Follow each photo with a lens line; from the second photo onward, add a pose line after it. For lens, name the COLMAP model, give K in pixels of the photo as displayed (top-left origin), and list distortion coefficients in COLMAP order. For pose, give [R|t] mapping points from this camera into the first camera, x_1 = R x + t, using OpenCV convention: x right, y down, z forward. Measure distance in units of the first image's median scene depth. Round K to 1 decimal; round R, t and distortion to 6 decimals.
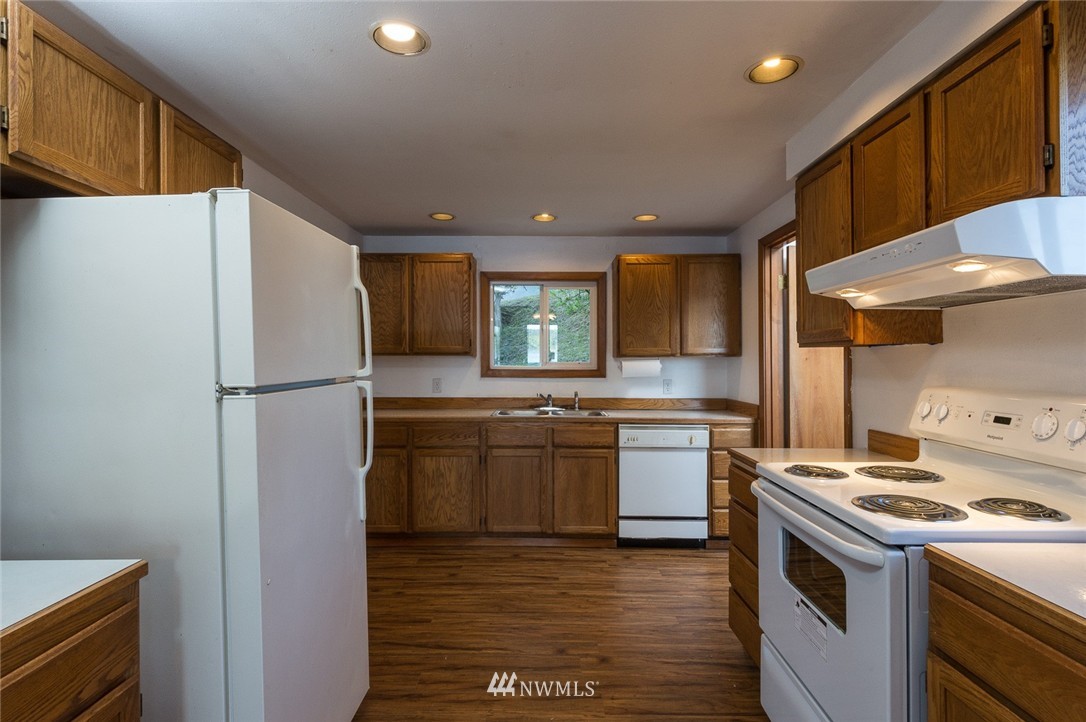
lens RADIAL K [[528.8, 0, 546.0], [0, 528.8, 359.6], [0, 0, 1]] dist [0.012980, -0.003538]
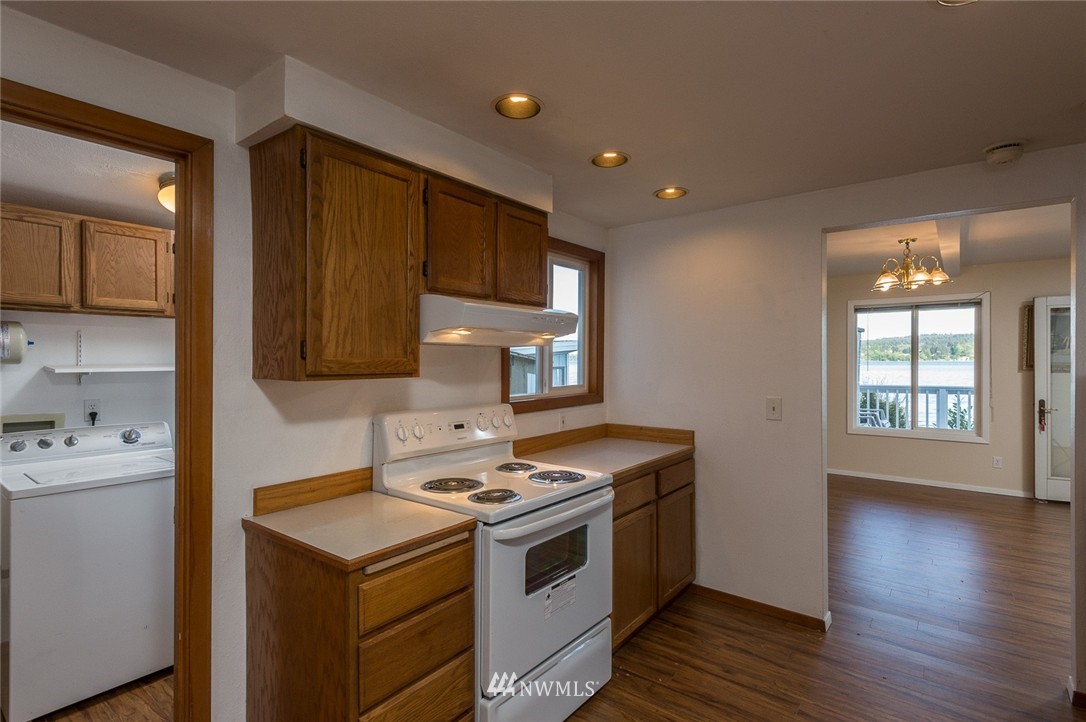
lens RADIAL K [[528.8, 0, 537.7], [0, 528.8, 360.1], [0, 0, 1]] dist [0.012980, -0.003538]
pose [[-0.797251, -0.001760, 0.603645, -0.223168], [-0.001275, 0.999998, 0.001231, -0.073371], [-0.603646, 0.000212, -0.797252, 1.934358]]
